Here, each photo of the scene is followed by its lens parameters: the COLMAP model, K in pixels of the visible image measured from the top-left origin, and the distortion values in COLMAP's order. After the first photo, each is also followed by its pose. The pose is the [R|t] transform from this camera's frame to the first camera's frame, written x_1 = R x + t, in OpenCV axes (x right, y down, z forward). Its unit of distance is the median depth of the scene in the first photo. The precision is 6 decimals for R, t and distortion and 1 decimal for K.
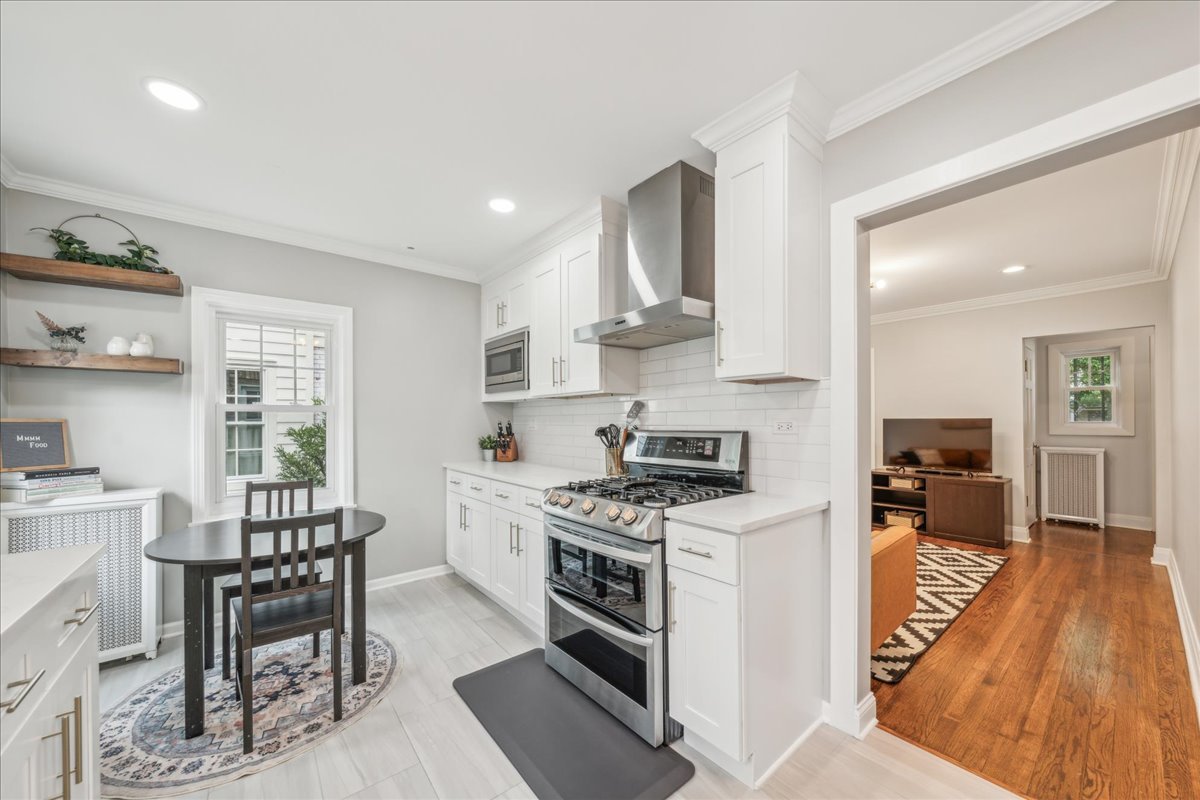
lens RADIAL K [[431.9, 0, 590.6], [0, 431.9, 422.6], [0, 0, 1]] dist [-0.003540, 0.000103]
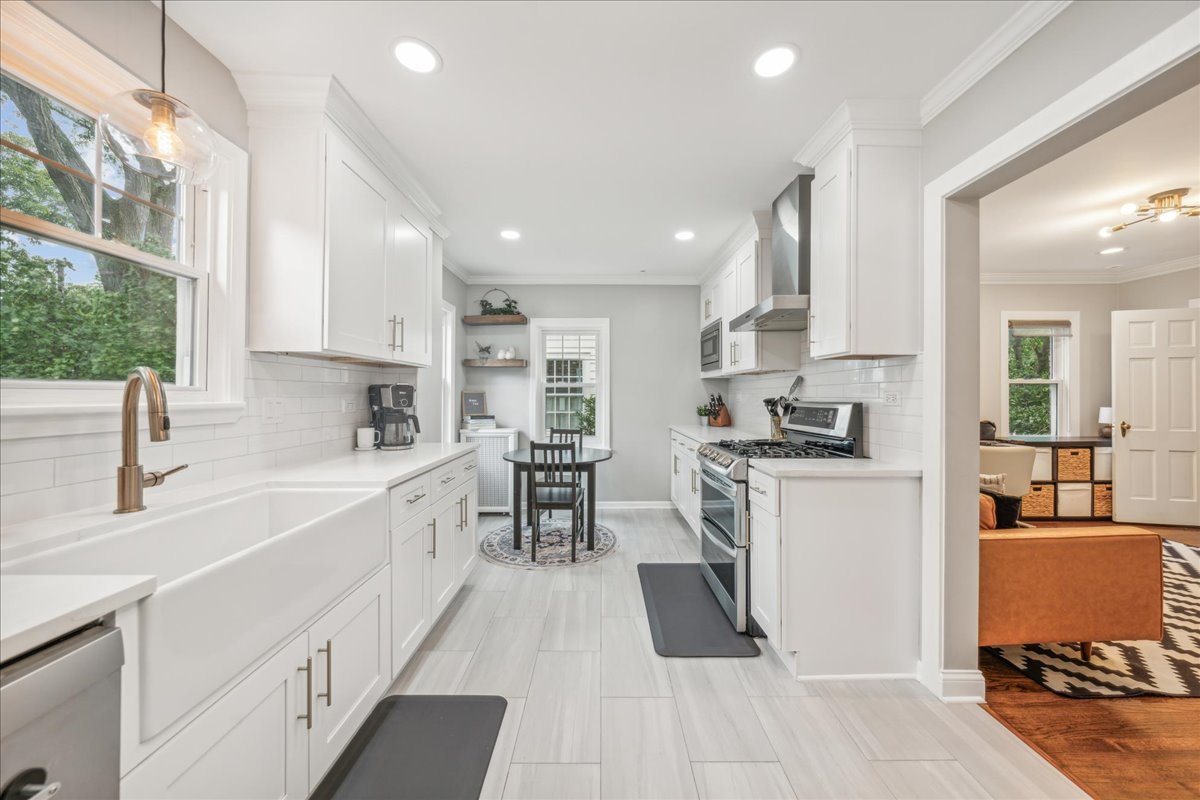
lens RADIAL K [[416.0, 0, 603.6], [0, 416.0, 397.4], [0, 0, 1]] dist [-0.003067, 0.000450]
pose [[0.788179, 0.008777, -0.615384, 0.461703], [-0.006881, 0.999961, 0.005449, 0.005137], [0.615408, -0.000060, 0.788209, -0.222639]]
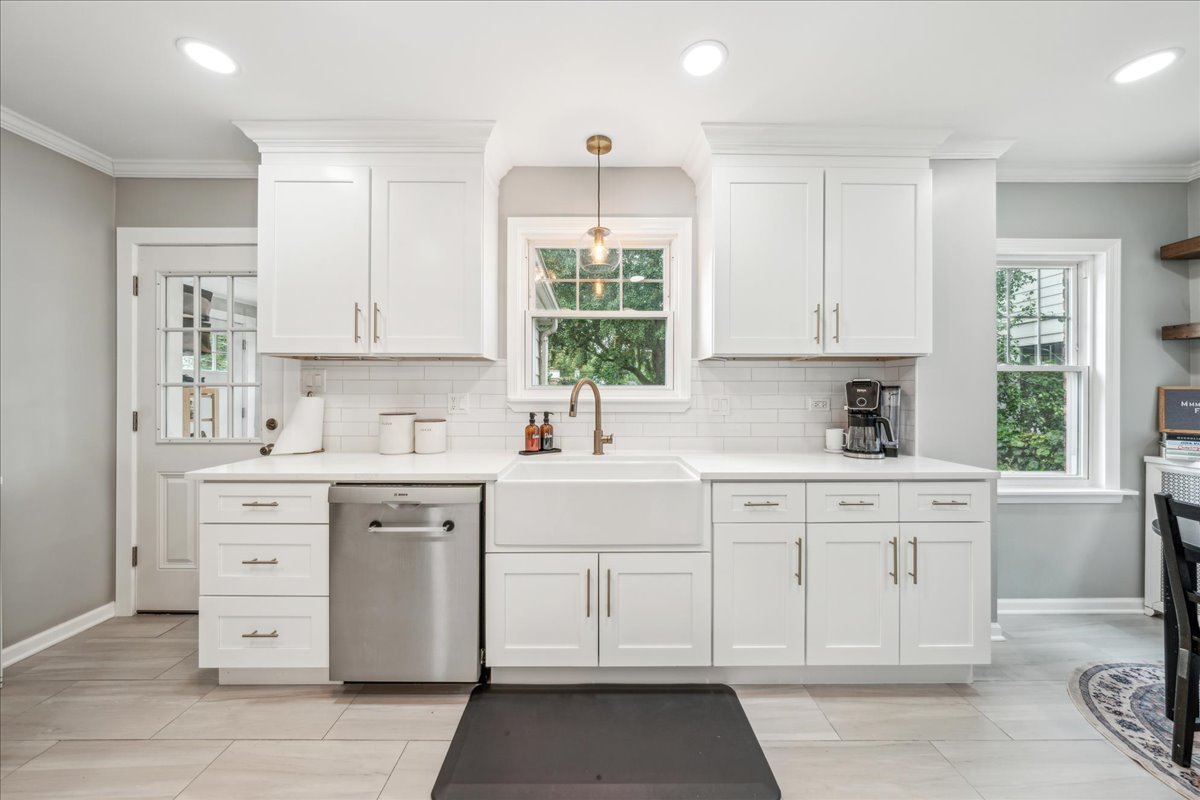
lens RADIAL K [[416.0, 0, 596.9], [0, 416.0, 391.8], [0, 0, 1]] dist [-0.003067, 0.000450]
pose [[-0.617093, 0.001936, -0.786888, 0.453144], [-0.001671, 0.999991, 0.003771, 0.003198], [0.786889, 0.003642, -0.617084, 0.437017]]
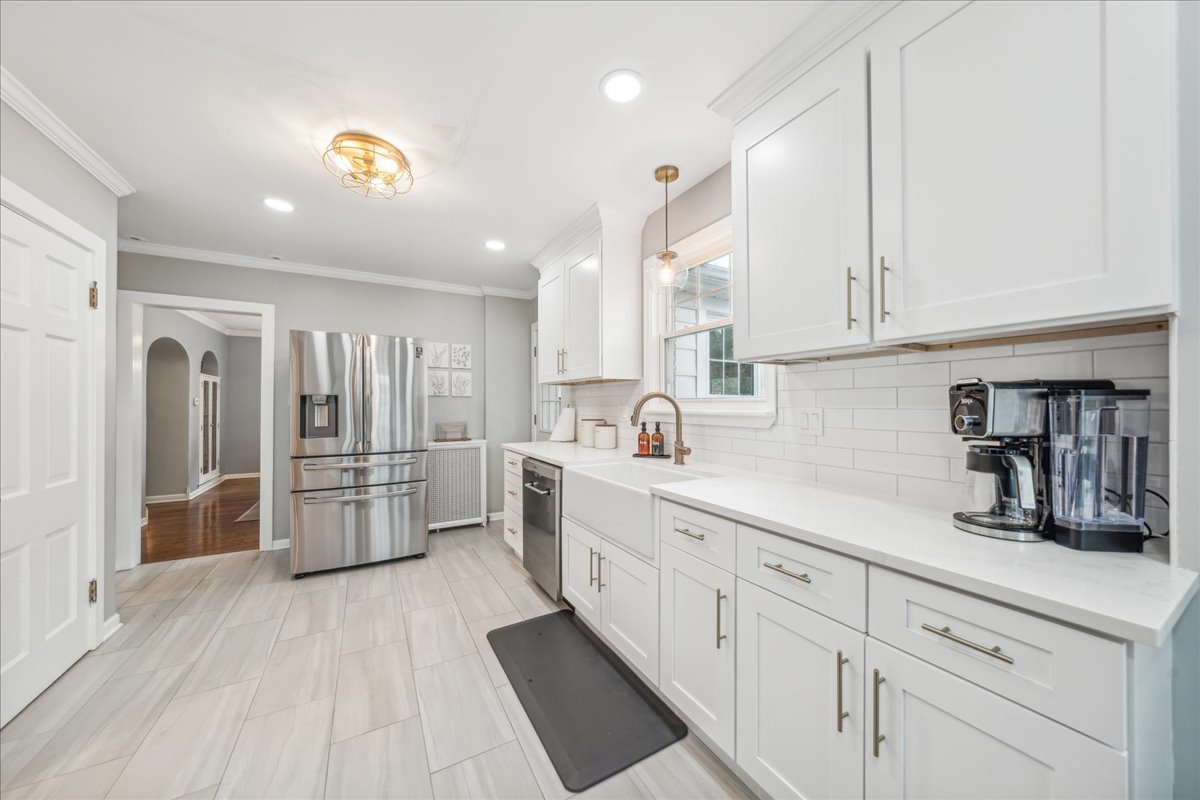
lens RADIAL K [[416.0, 0, 602.0], [0, 416.0, 402.1], [0, 0, 1]] dist [-0.003067, 0.000450]
pose [[-0.987406, 0.005250, 0.158121, -0.308110], [0.004923, 0.999985, -0.002459, 0.002896], [-0.158131, -0.001649, -0.987417, 0.886938]]
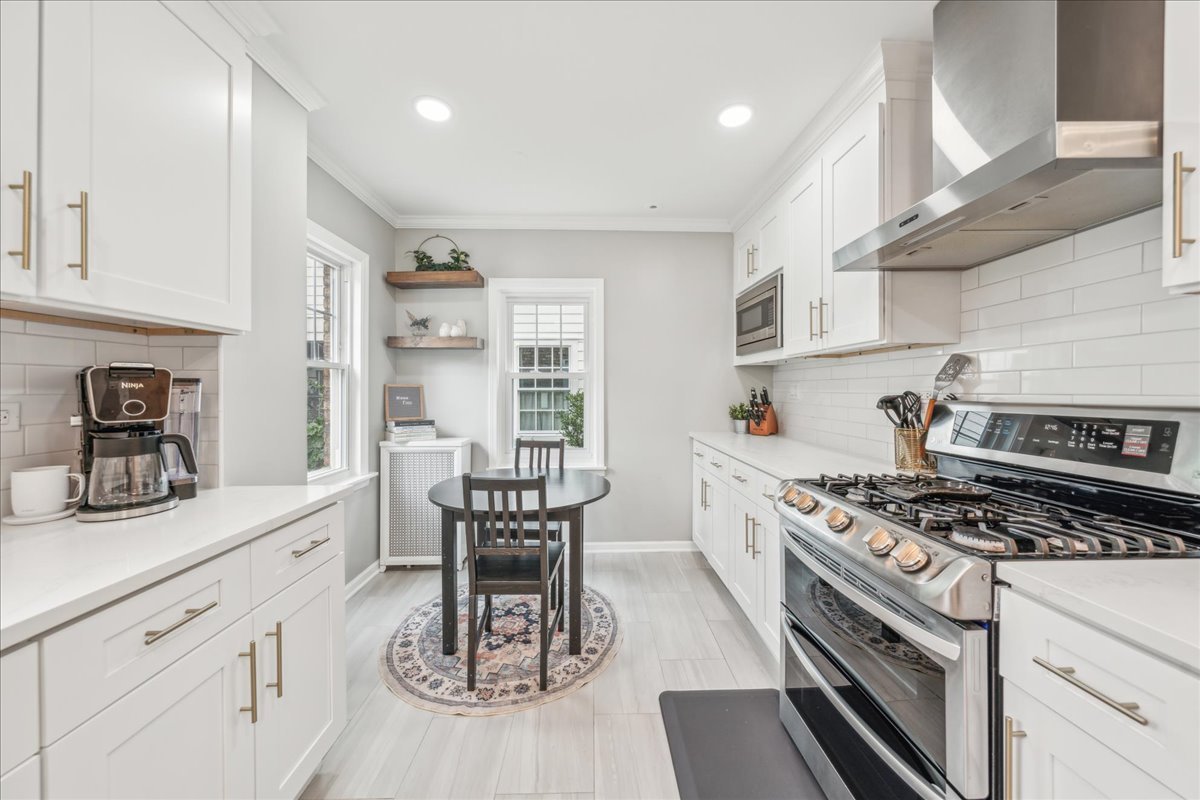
lens RADIAL K [[416.0, 0, 603.1], [0, 416.0, 391.7], [0, 0, 1]] dist [-0.003067, 0.000450]
pose [[0.802910, 0.007585, -0.596052, 0.068924], [-0.005630, 0.999971, 0.005141, 0.004173], [0.596074, -0.000772, 0.802929, 0.267493]]
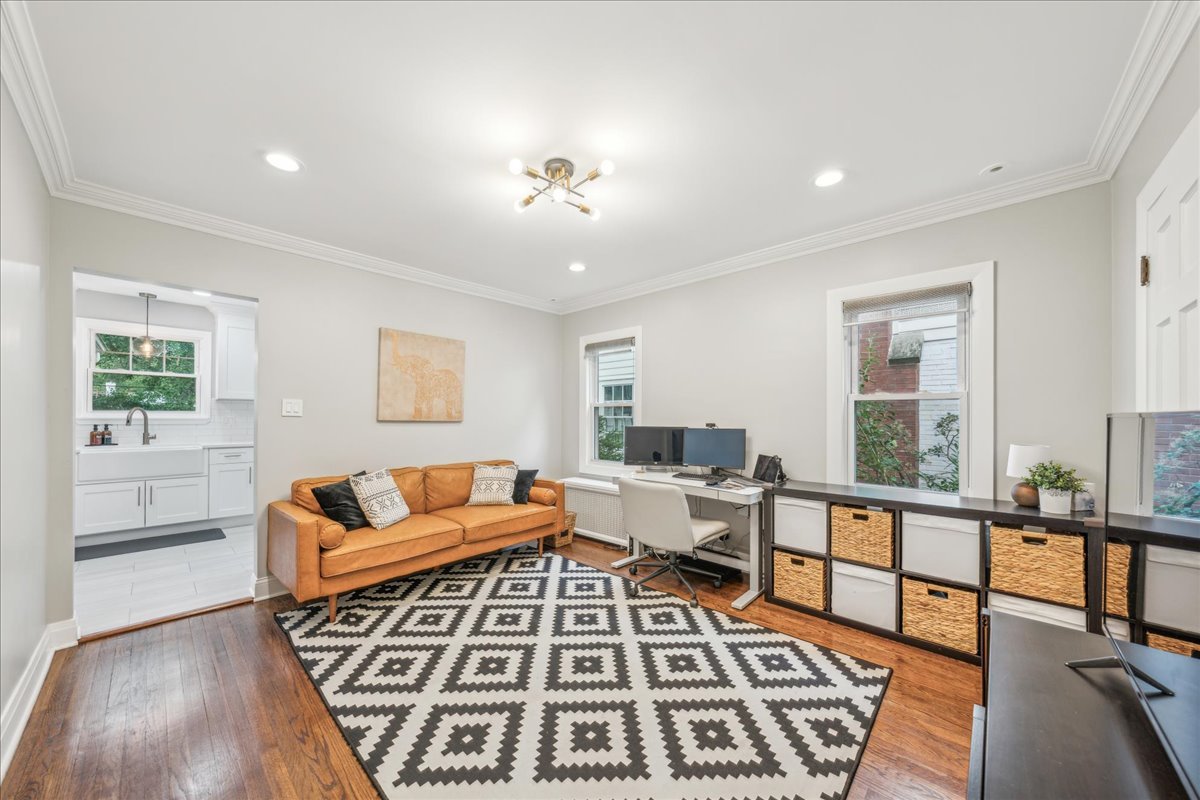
lens RADIAL K [[416.0, 0, 592.6], [0, 416.0, 415.2], [0, 0, 1]] dist [-0.003067, 0.000450]
pose [[0.148086, 0.004587, -0.988964, 1.993196], [-0.010844, 0.999937, 0.003014, -0.016470], [0.988915, 0.010278, 0.148126, 1.681020]]
